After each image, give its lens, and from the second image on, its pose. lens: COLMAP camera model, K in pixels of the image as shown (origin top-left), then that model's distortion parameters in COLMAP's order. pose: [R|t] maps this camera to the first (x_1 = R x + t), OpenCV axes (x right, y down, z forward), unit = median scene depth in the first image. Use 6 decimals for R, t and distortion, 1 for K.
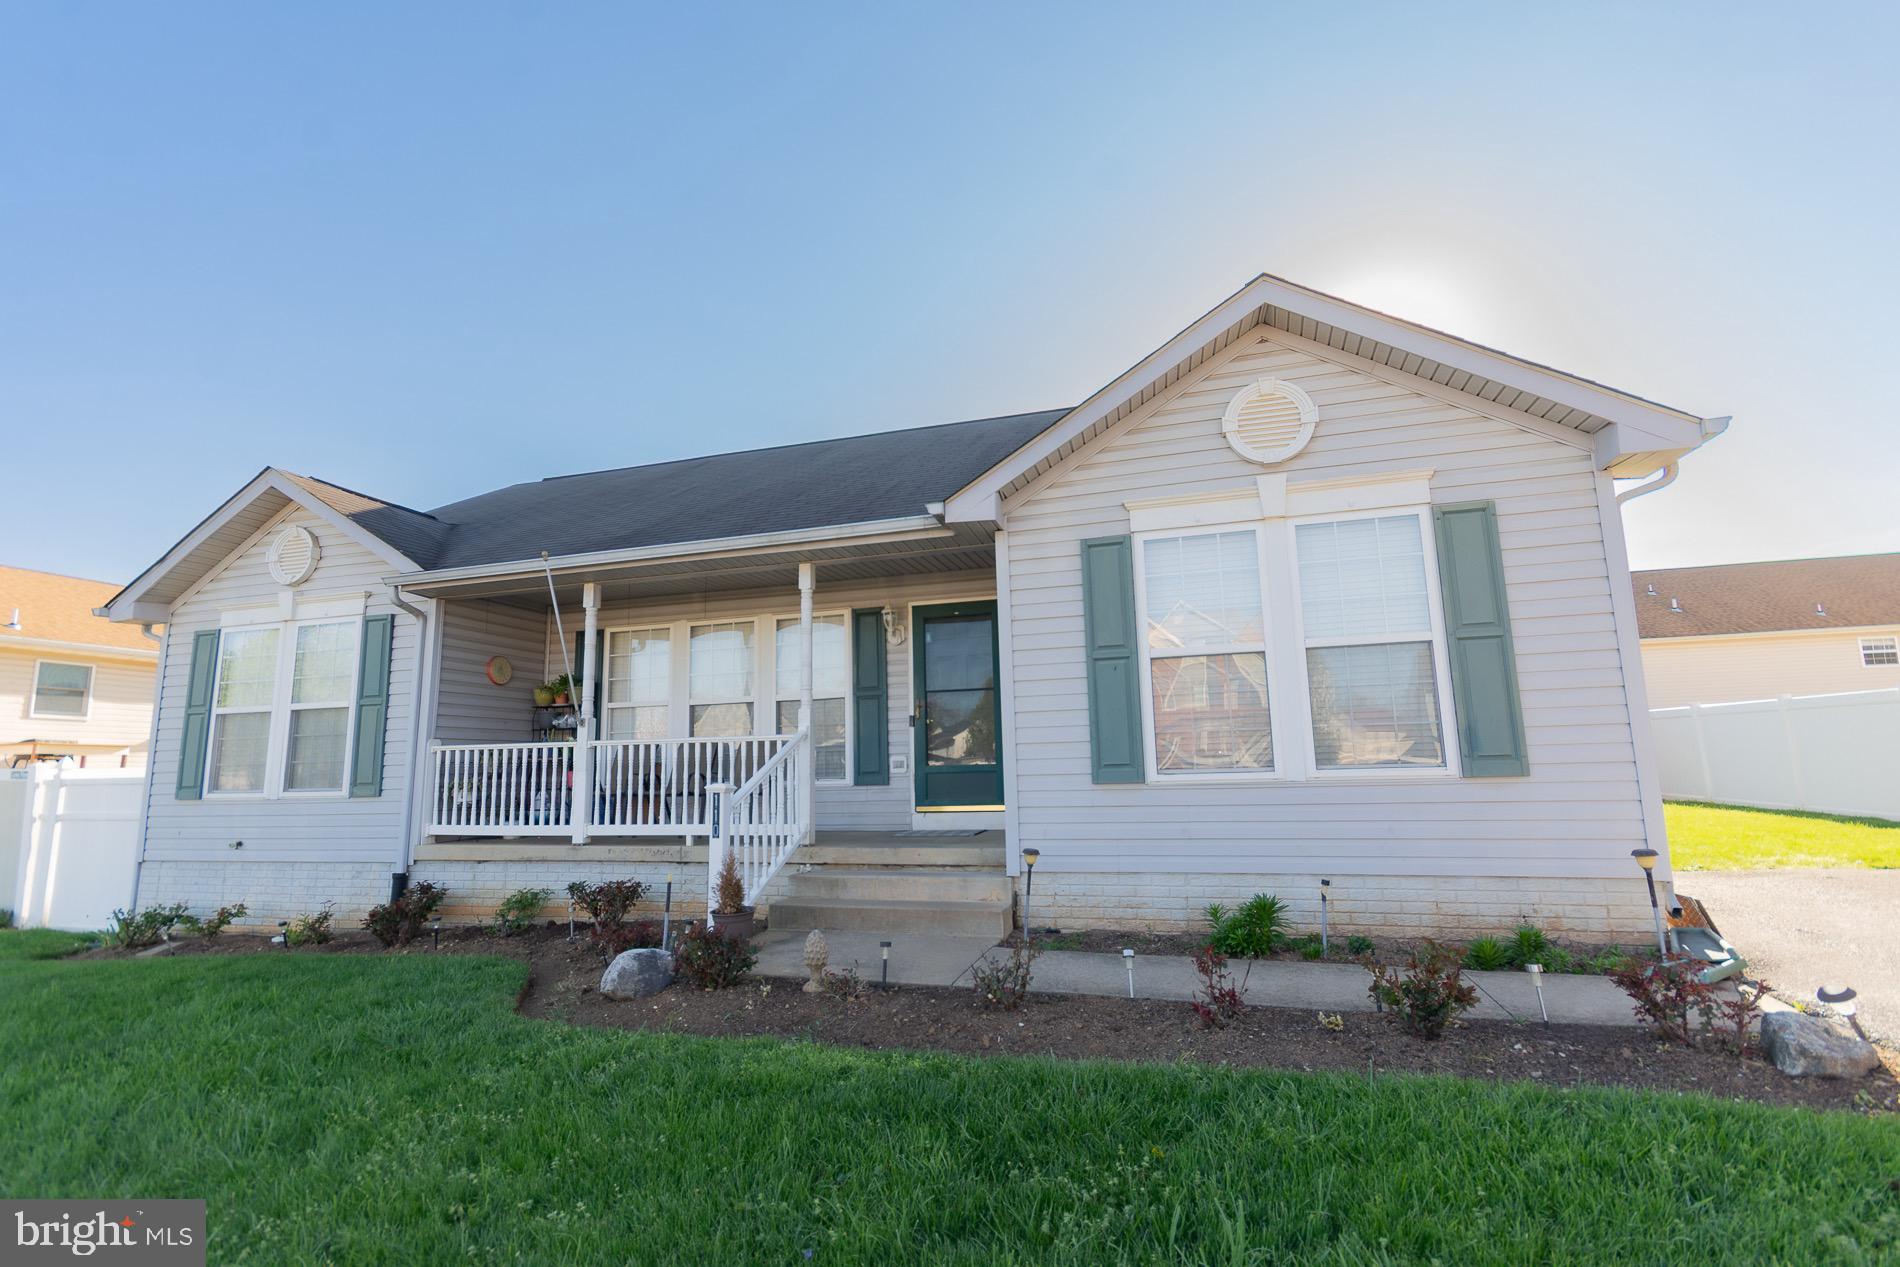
lens RADIAL K [[842.6, 0, 924.5], [0, 842.6, 642.4], [0, 0, 1]] dist [0.007447, -0.003071]
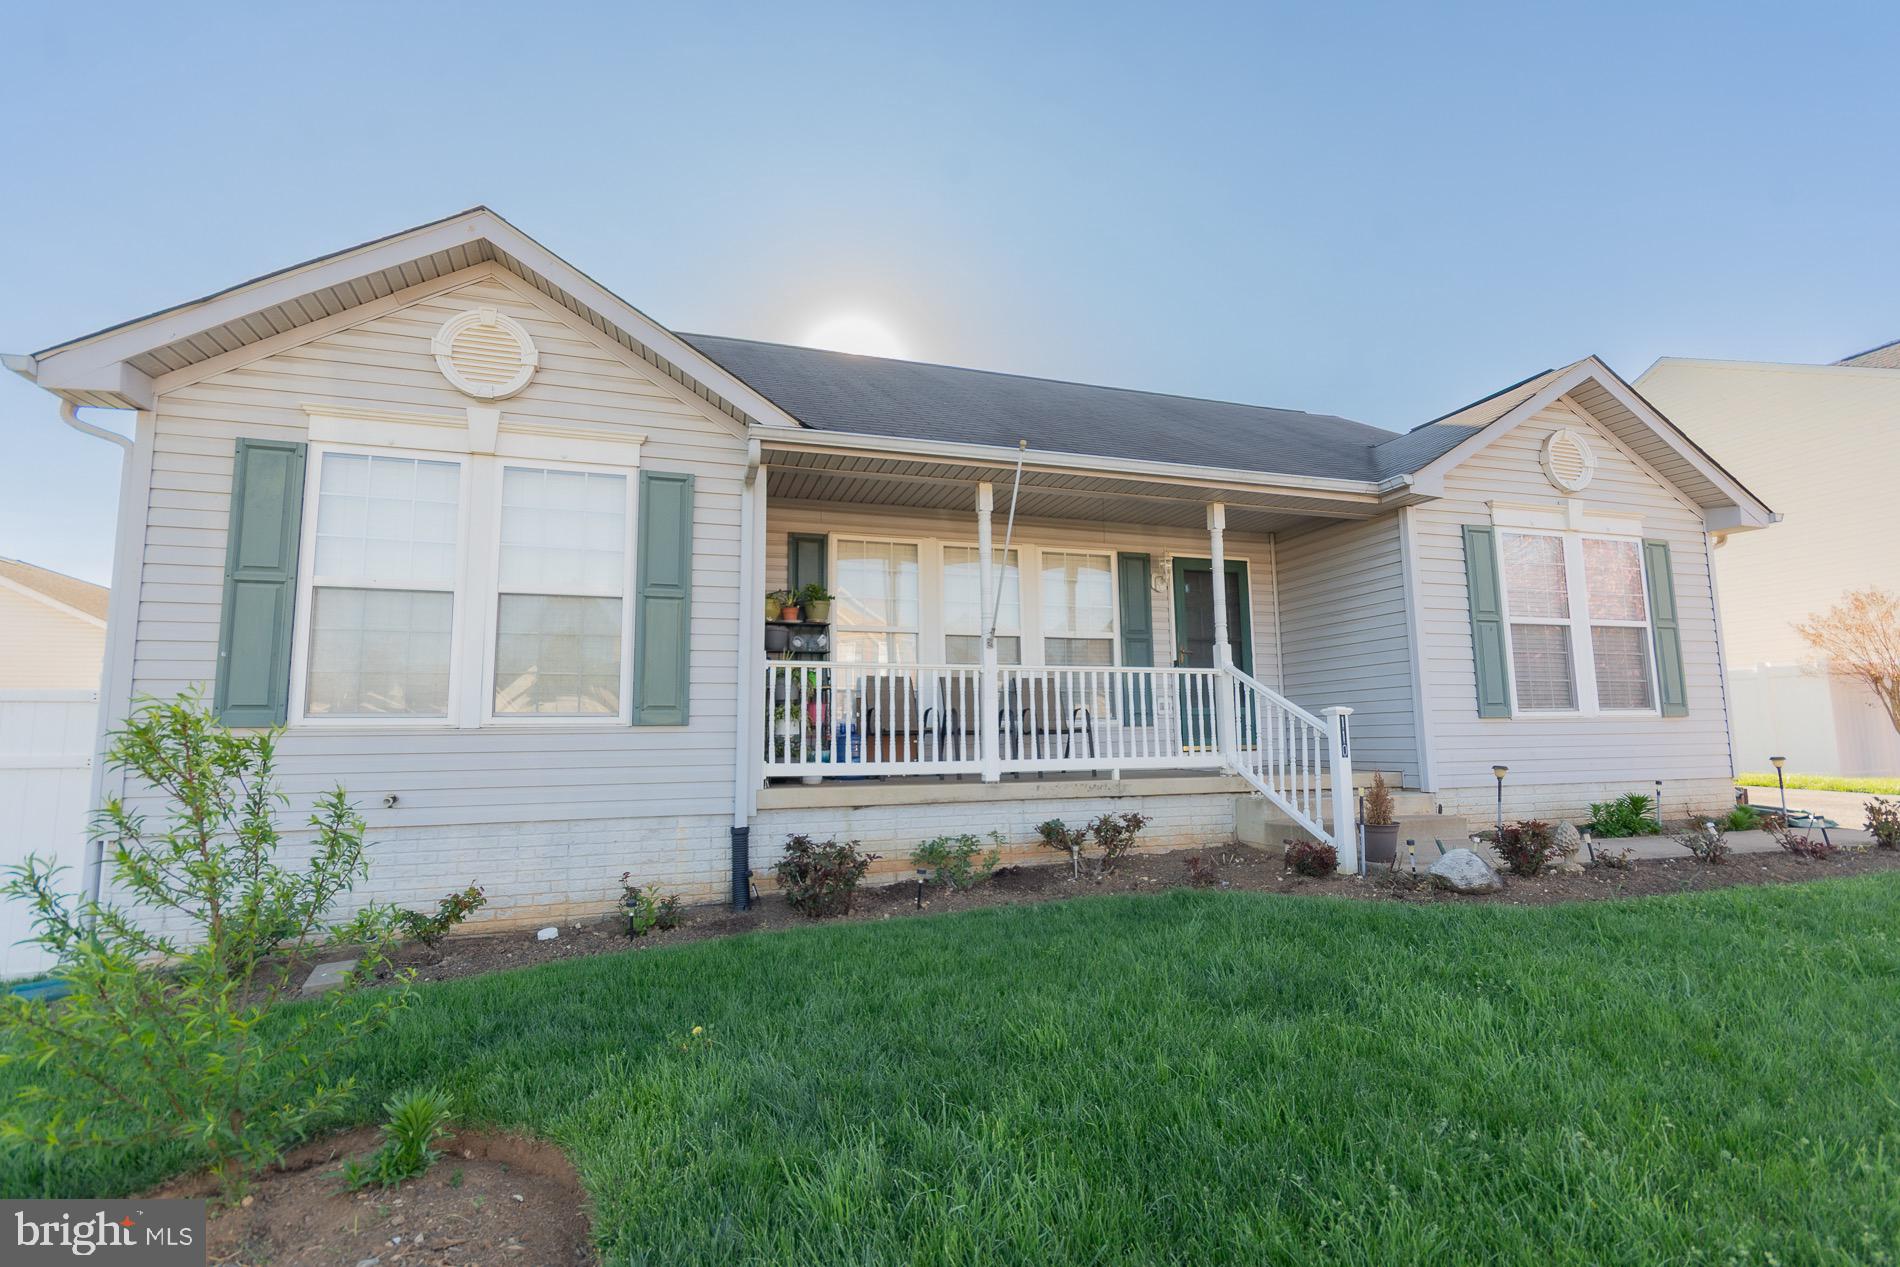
lens RADIAL K [[947.6, 0, 950.0], [0, 947.6, 633.5], [0, 0, 1]] dist [0.003421, -0.000091]
pose [[0.815265, 0.077703, 0.573852, -0.964212], [-0.092127, 0.995739, -0.003946, 0.089832], [-0.571714, -0.049651, 0.818950, 0.220645]]
